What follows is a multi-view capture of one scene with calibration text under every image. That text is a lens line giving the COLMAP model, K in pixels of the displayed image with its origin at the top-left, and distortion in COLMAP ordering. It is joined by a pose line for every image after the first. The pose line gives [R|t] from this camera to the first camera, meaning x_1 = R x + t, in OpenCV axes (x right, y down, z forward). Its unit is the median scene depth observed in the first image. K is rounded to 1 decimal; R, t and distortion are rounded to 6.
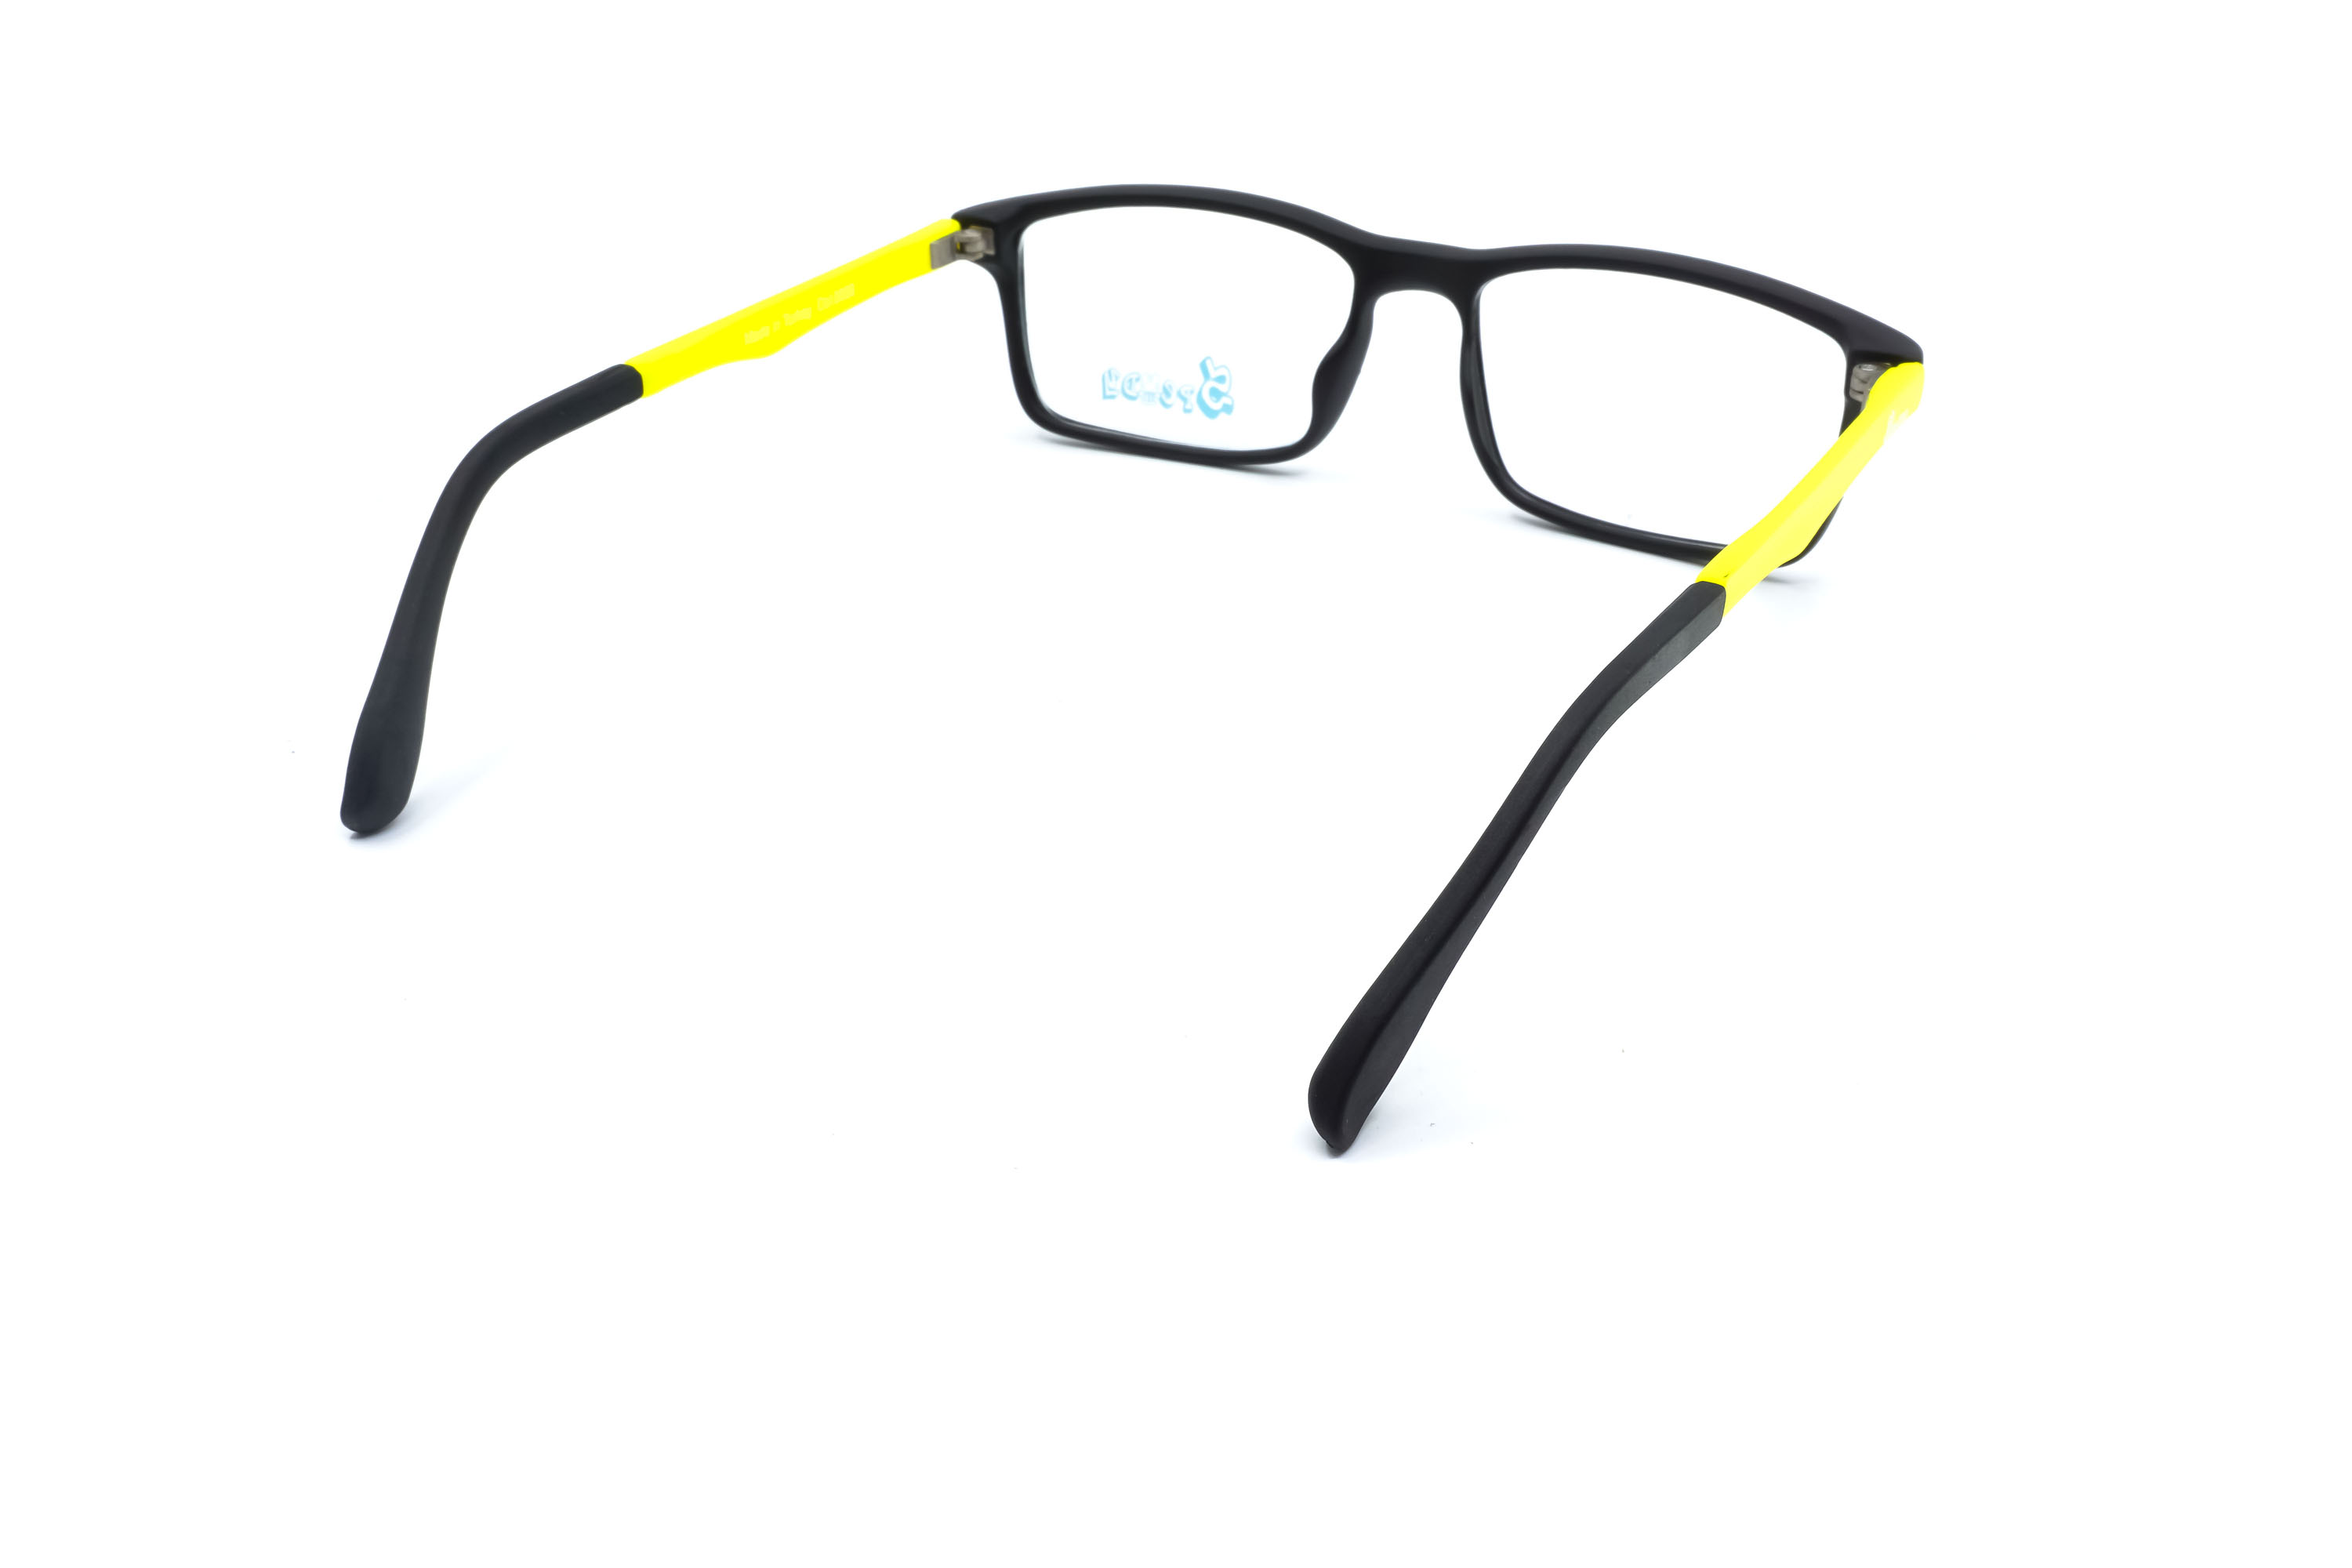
lens RADIAL K [[2398.9, 0, 1187.3], [0, 2398.9, 771.3], [0, 0, 1]] dist [-0.016246, 0.000000]
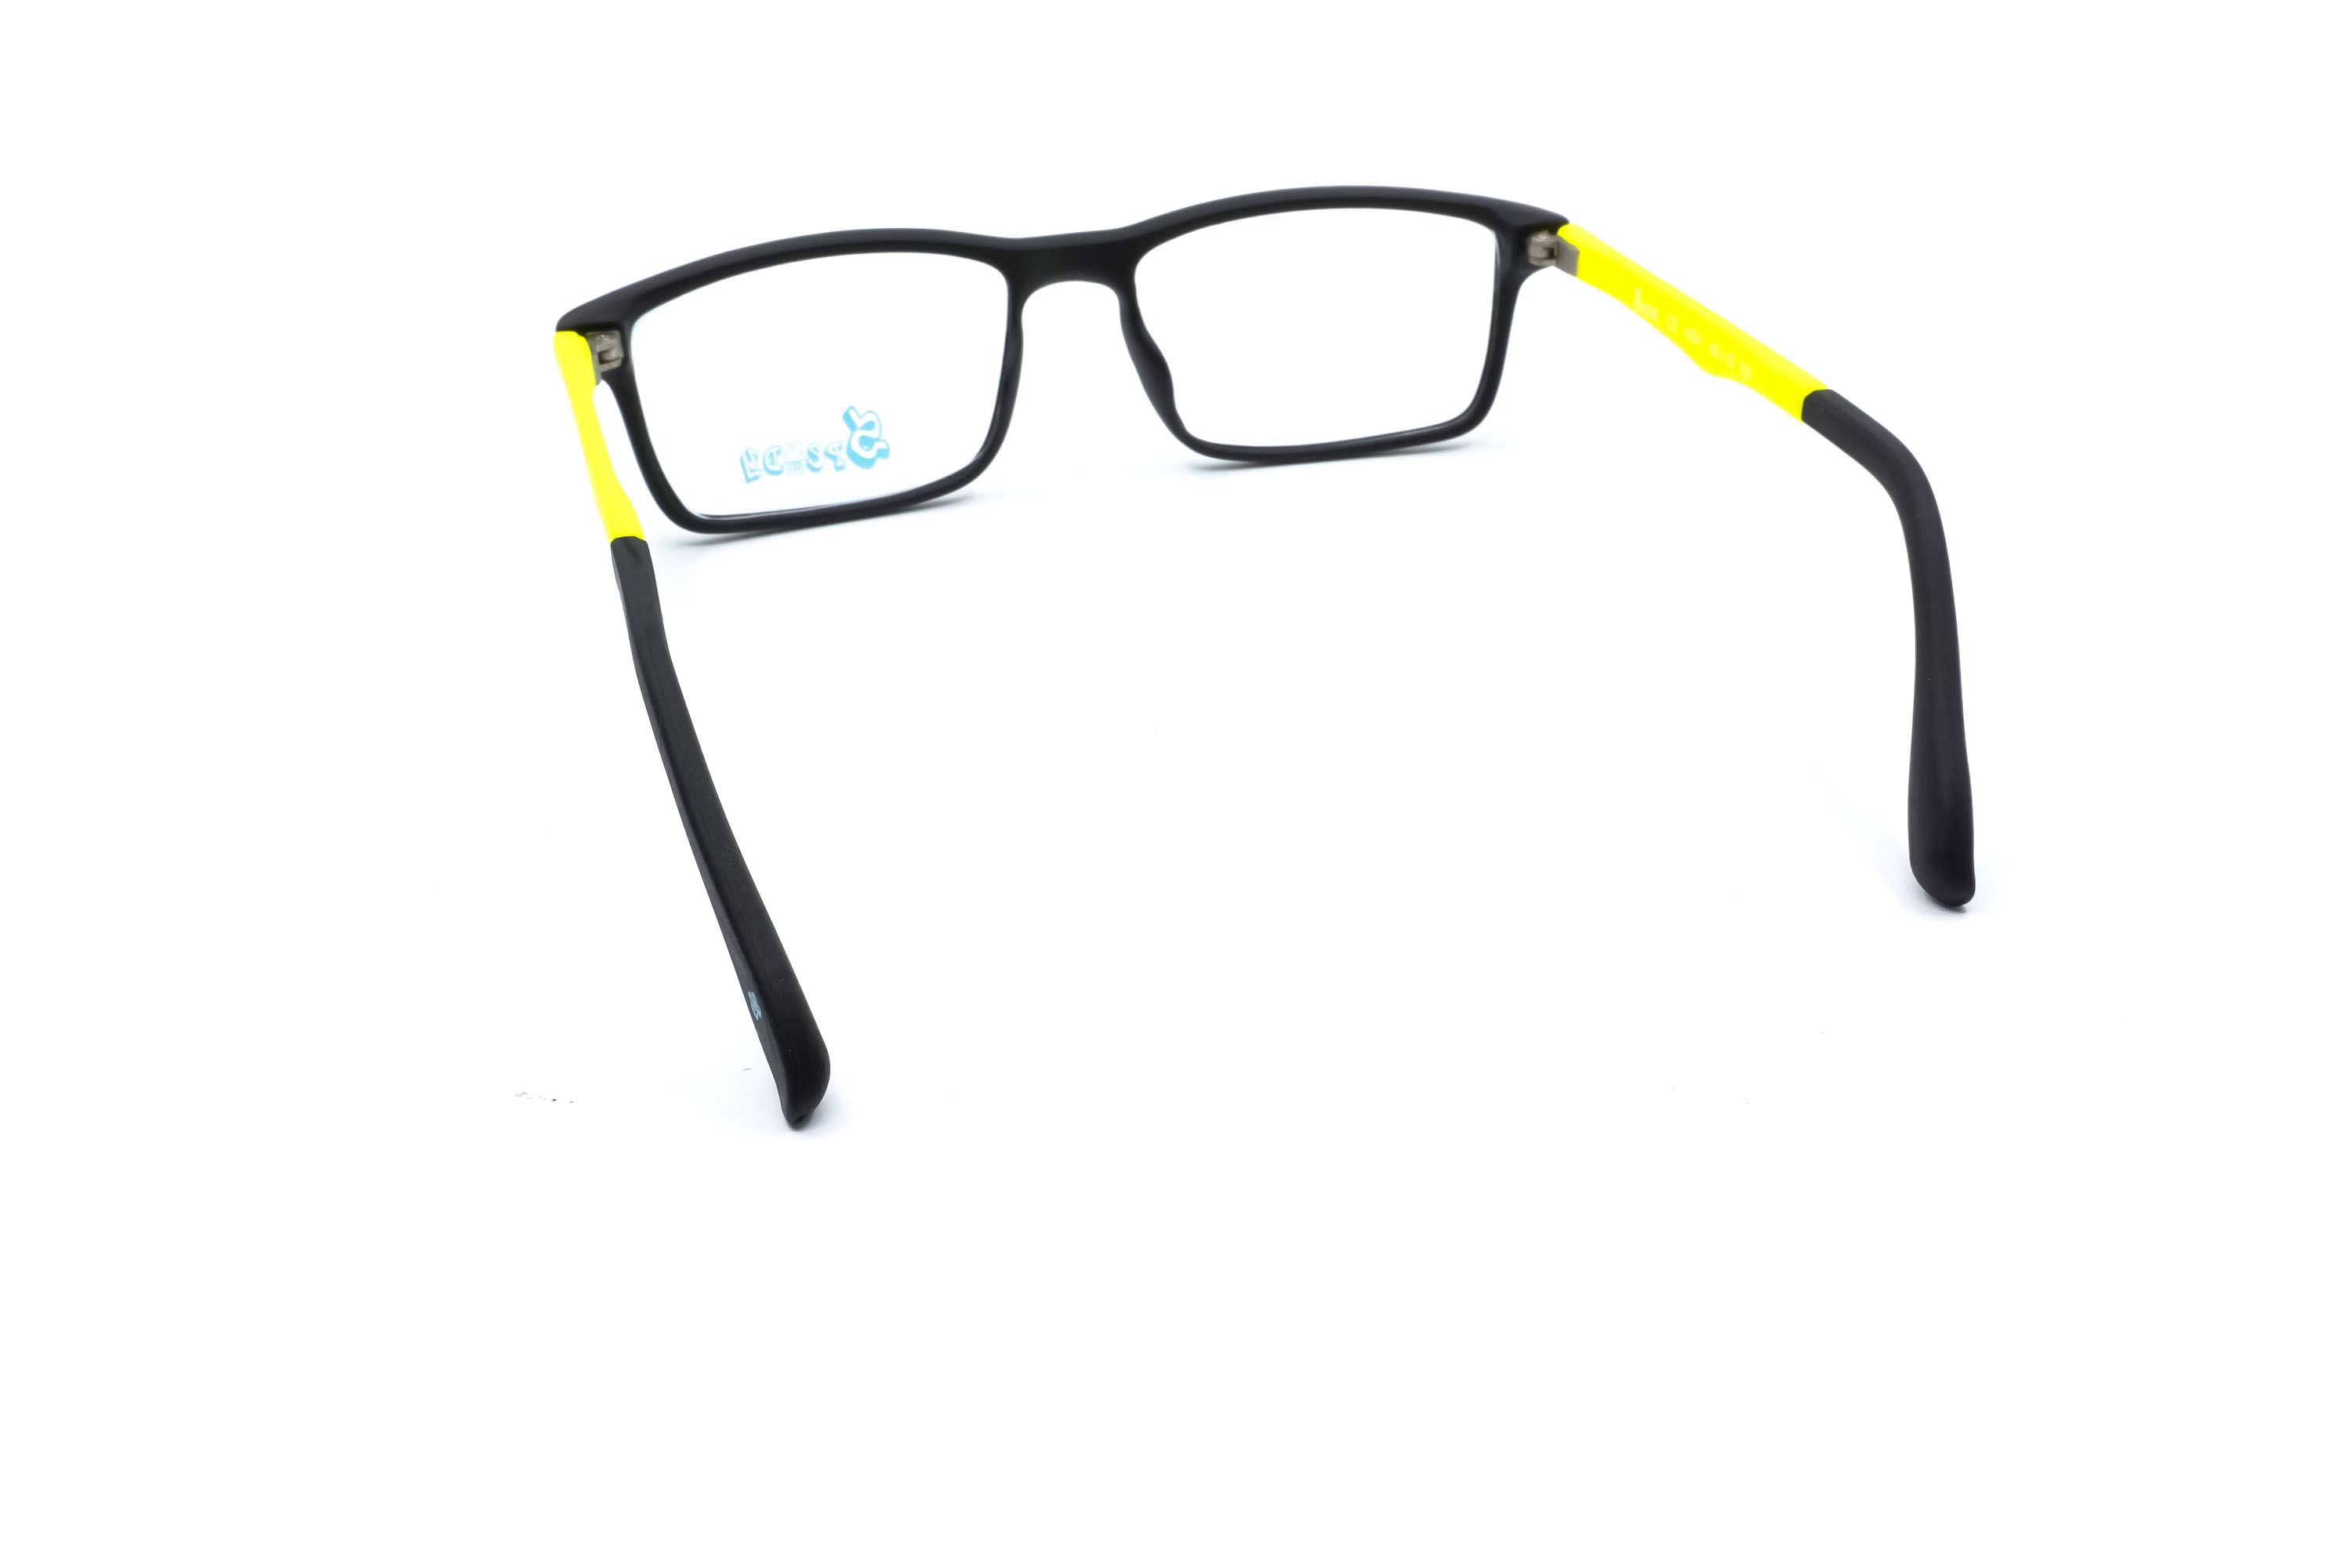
lens RADIAL K [[2398.9, 0, 1165.4], [0, 2398.9, 733.4], [0, 0, 1]] dist [-0.016246, 0.000000]
pose [[0.697797, -0.334662, 0.633309, -0.552595], [0.350873, 0.930505, 0.105108, -0.108112], [-0.624473, 0.148867, 0.766728, 0.207811]]
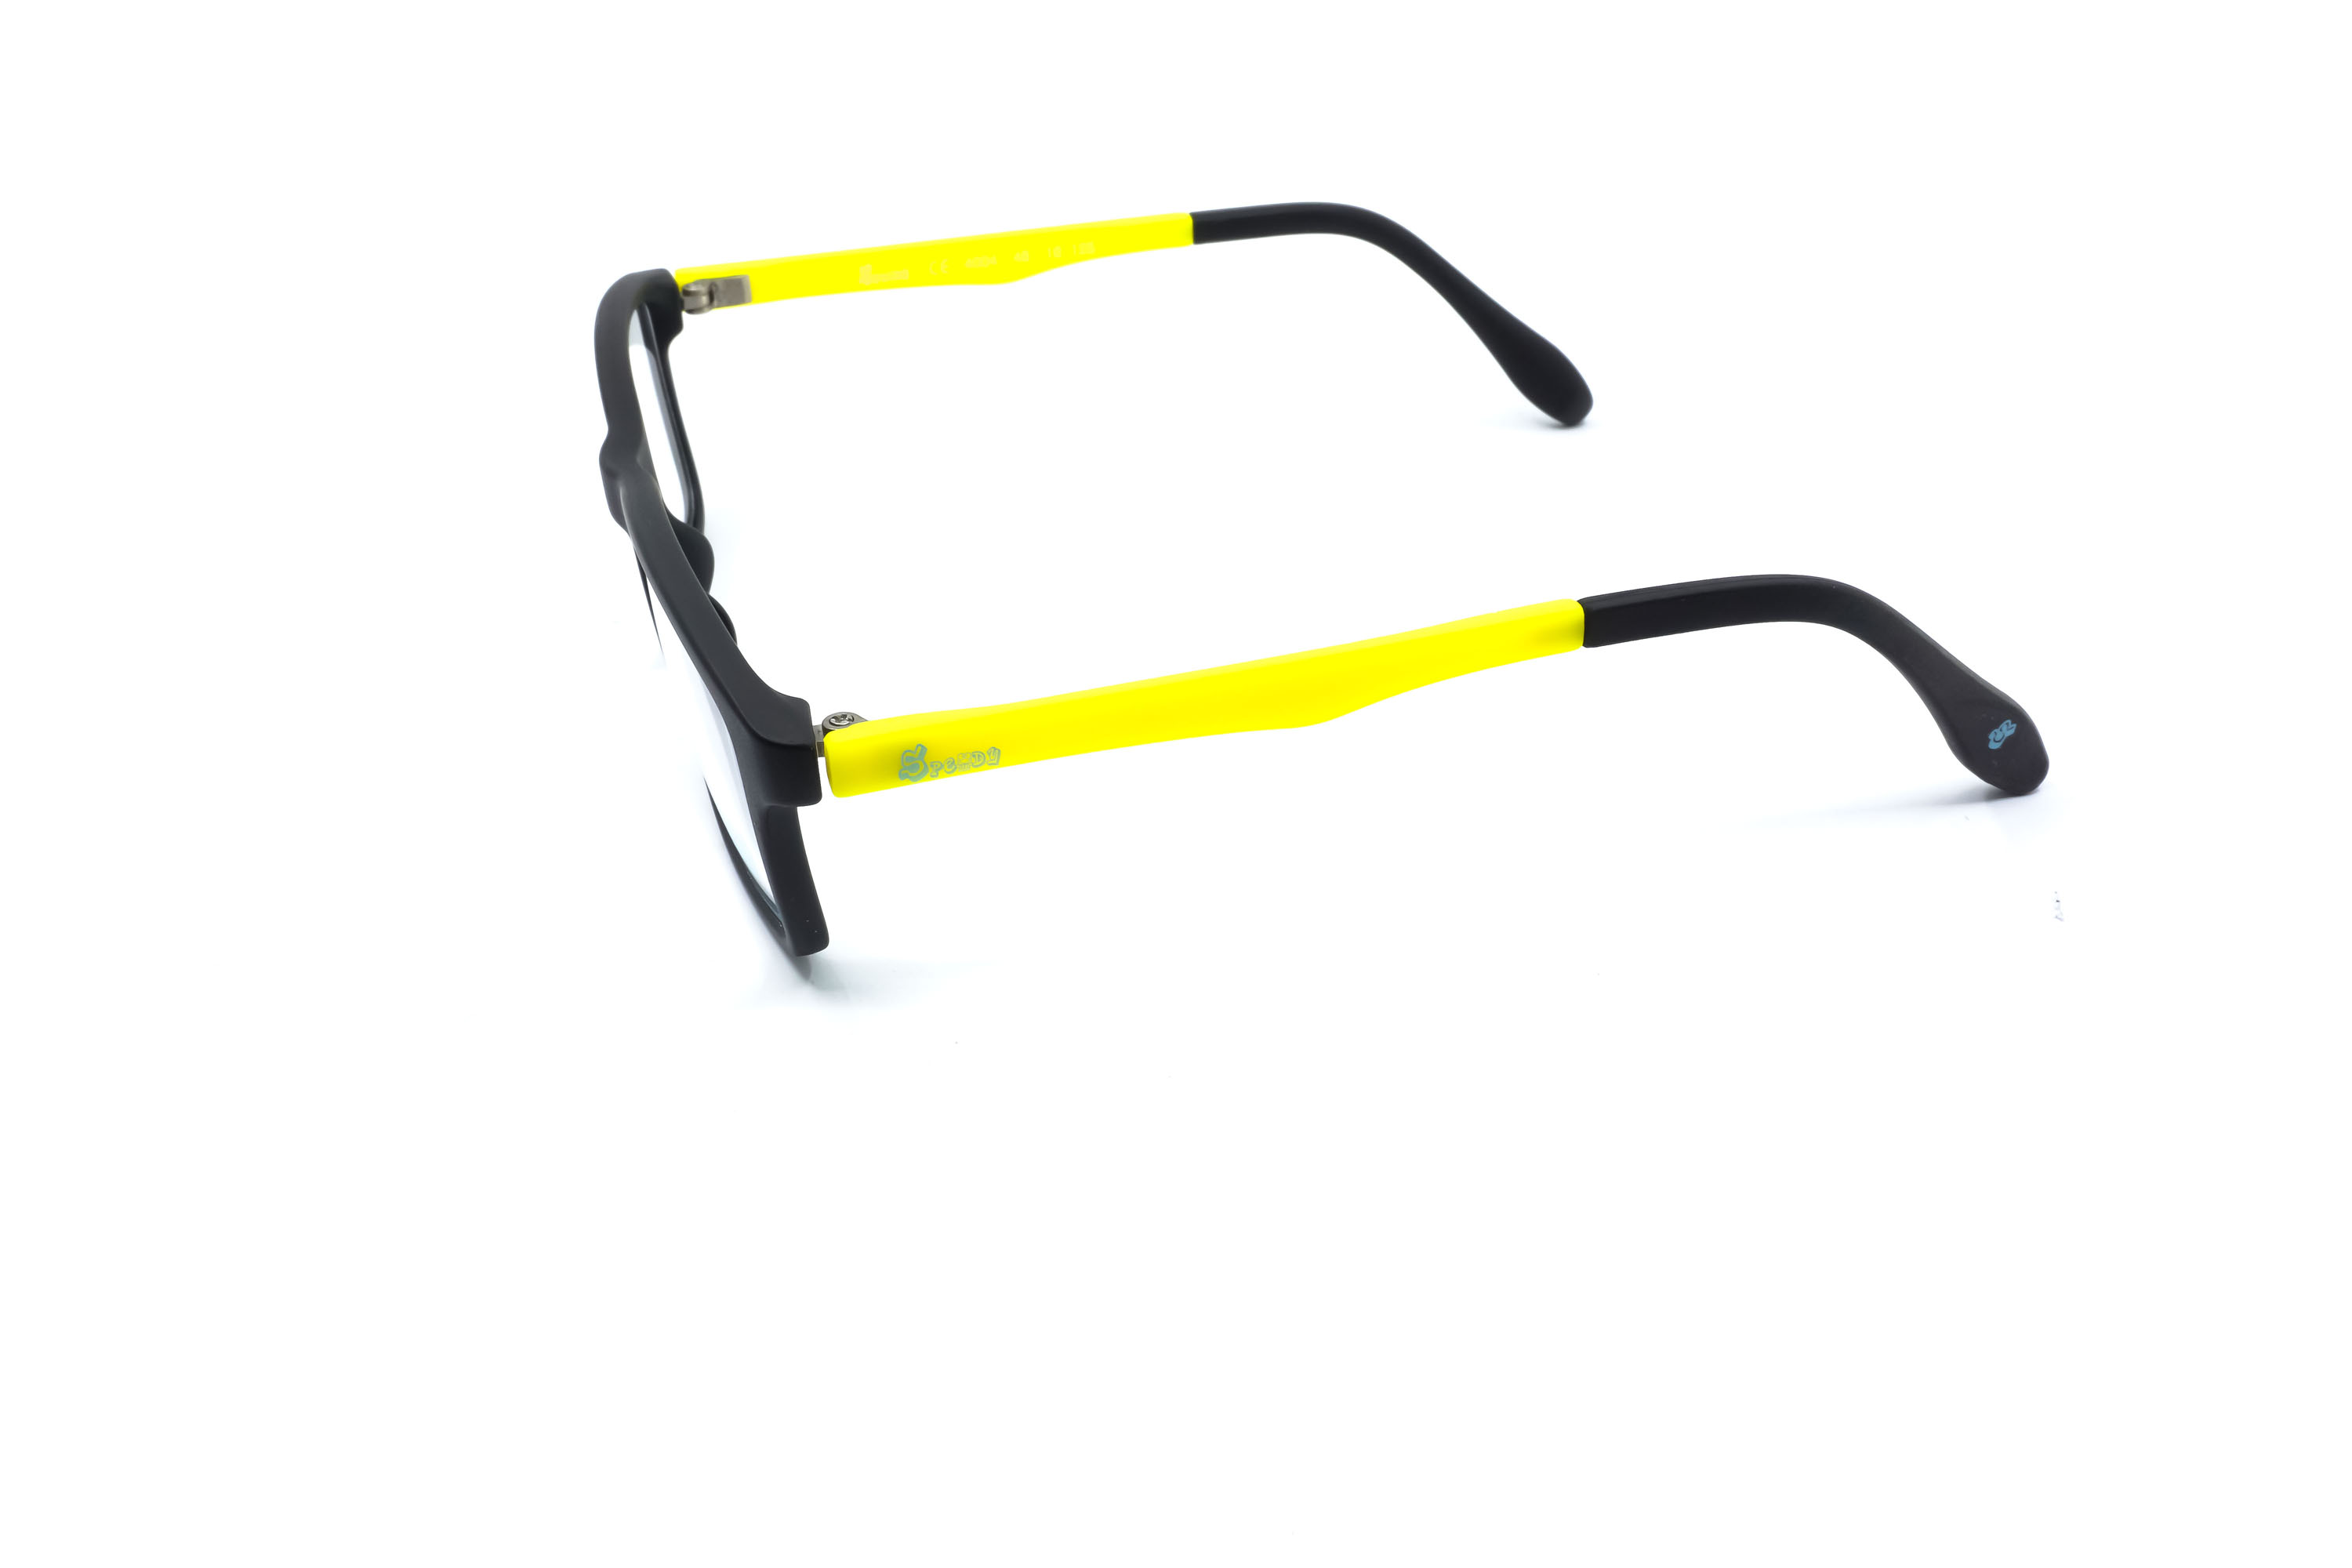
lens RADIAL K [[2398.9, 0, 1182.2], [0, 2398.9, 793.8], [0, 0, 1]] dist [-0.016246, 0.000000]
pose [[-0.727087, -0.309590, 0.612779, -0.532267], [0.358531, 0.589954, 0.723470, -0.625938], [-0.585491, 0.745726, -0.317950, 1.154987]]
